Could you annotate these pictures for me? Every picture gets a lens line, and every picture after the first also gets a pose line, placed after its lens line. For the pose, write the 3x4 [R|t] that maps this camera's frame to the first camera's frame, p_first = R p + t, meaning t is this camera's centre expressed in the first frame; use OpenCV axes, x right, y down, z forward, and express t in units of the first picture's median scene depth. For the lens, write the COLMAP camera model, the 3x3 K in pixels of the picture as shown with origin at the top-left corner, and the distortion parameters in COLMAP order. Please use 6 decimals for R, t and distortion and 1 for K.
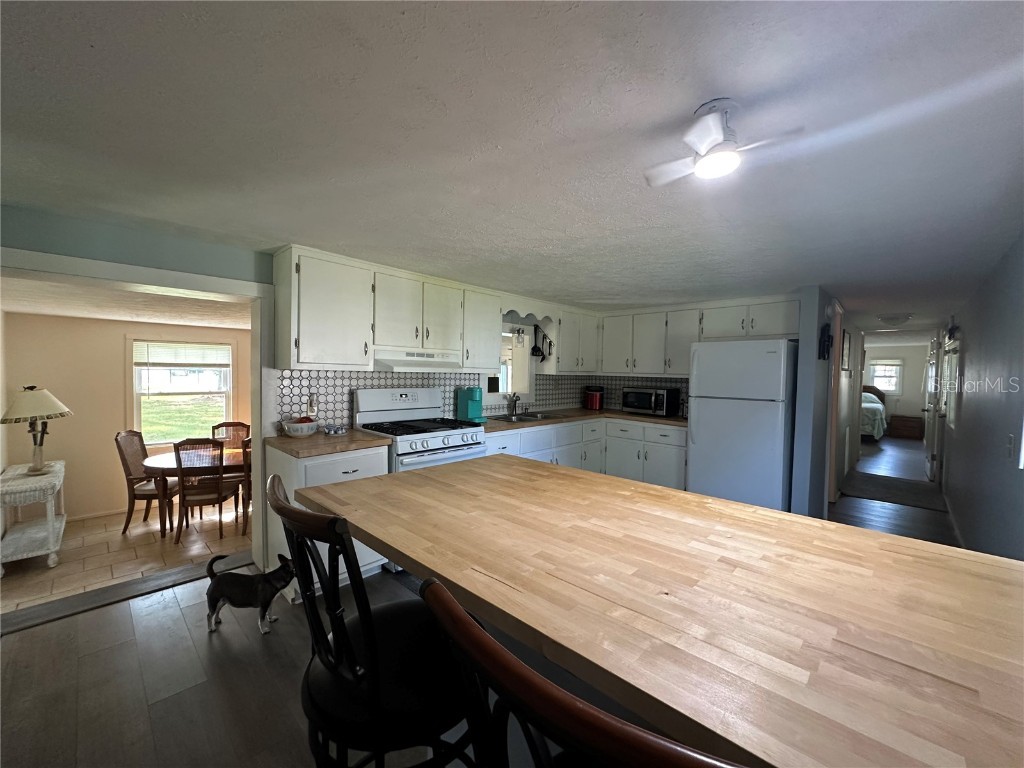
lens RADIAL K [[410.5, 0, 514.7], [0, 410.5, 385.1], [0, 0, 1]] dist [-0.002493, 0.001292]
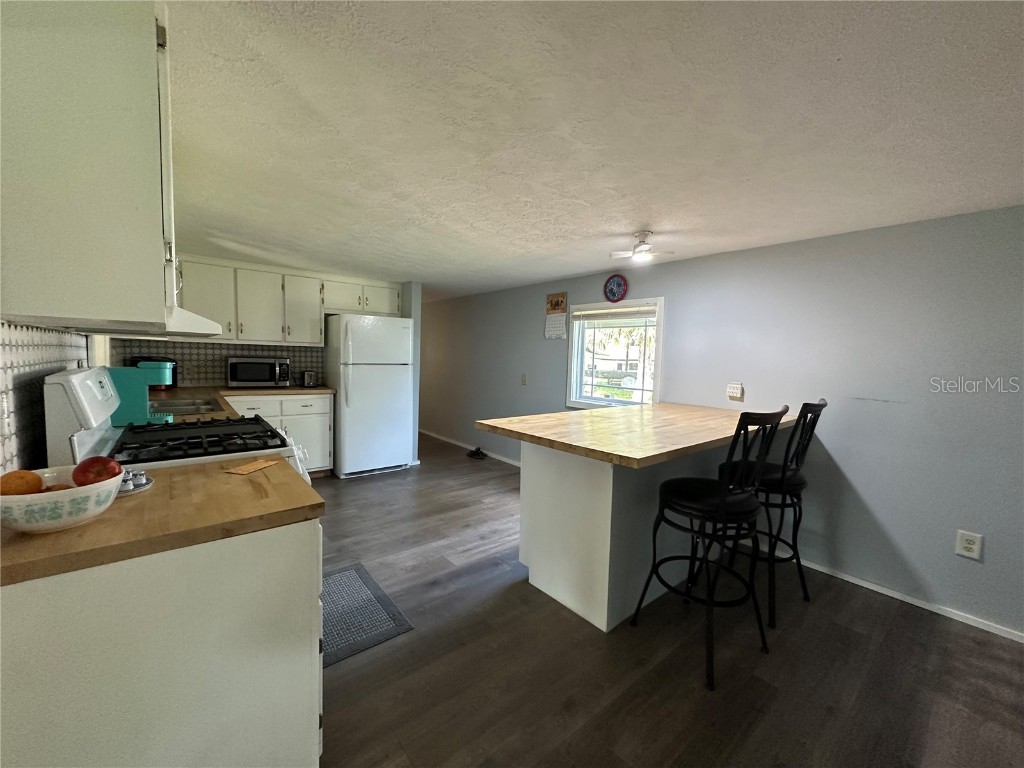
lens RADIAL K [[410.5, 0, 512.6], [0, 410.5, 383.0], [0, 0, 1]] dist [-0.002493, 0.001292]
pose [[0.120970, -0.087792, 0.988766, -0.621486], [0.005175, 0.996124, 0.087813, -0.016767], [-0.992643, -0.005506, 0.120955, 0.463941]]
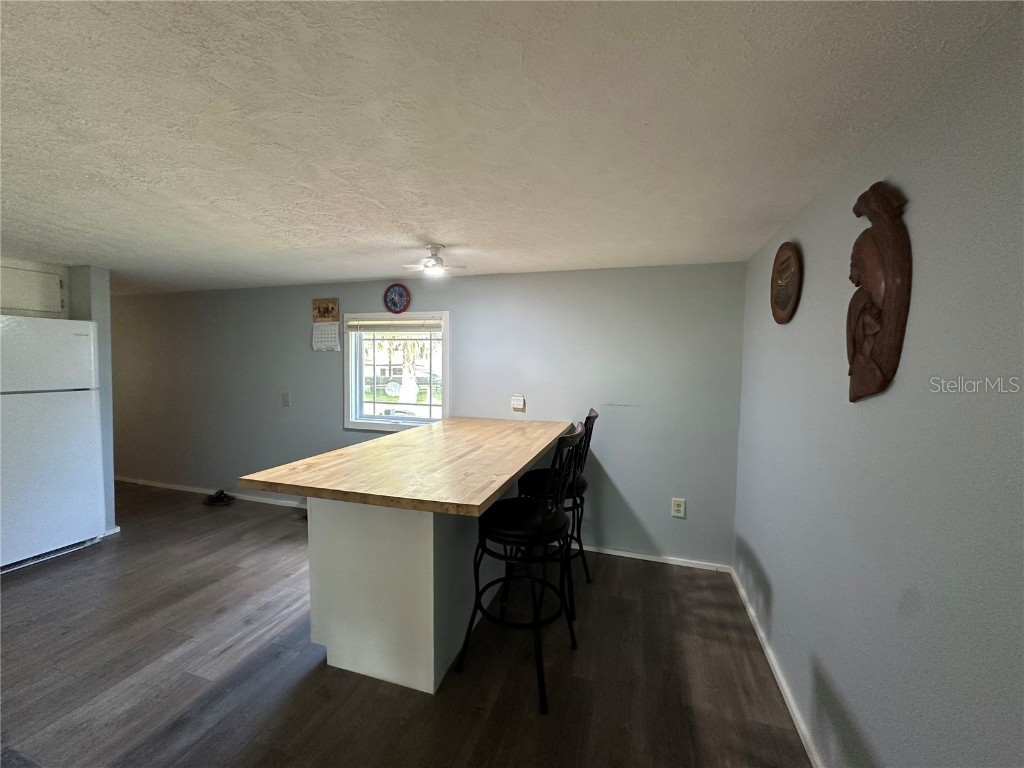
lens RADIAL K [[410.5, 0, 514.9], [0, 410.5, 385.1], [0, 0, 1]] dist [-0.002493, 0.001292]
pose [[-0.434885, -0.075569, 0.897309, -0.549506], [0.005567, 0.996228, 0.086598, -0.041085], [-0.900469, 0.042656, -0.432824, 0.509789]]
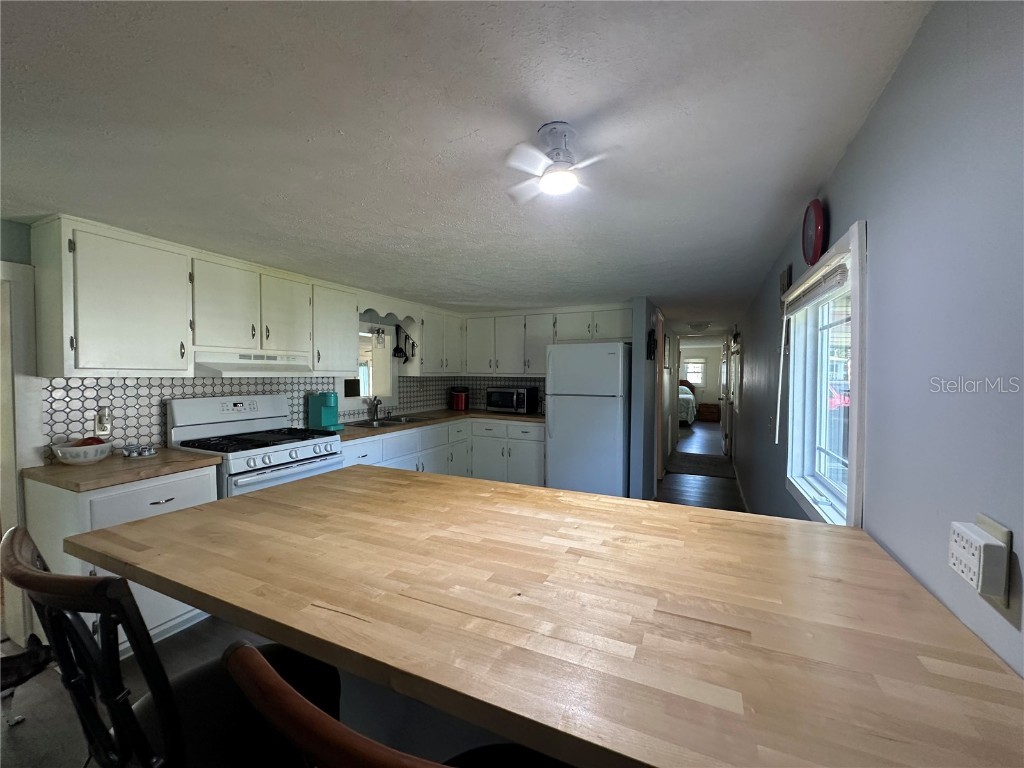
lens RADIAL K [[410.5, 0, 515.4], [0, 410.5, 384.2], [0, 0, 1]] dist [-0.002493, 0.001292]
pose [[0.948370, -0.025322, 0.316154, 0.009409], [0.025970, 0.999660, 0.002164, -0.004029], [-0.316102, 0.006159, 0.948705, 0.004490]]
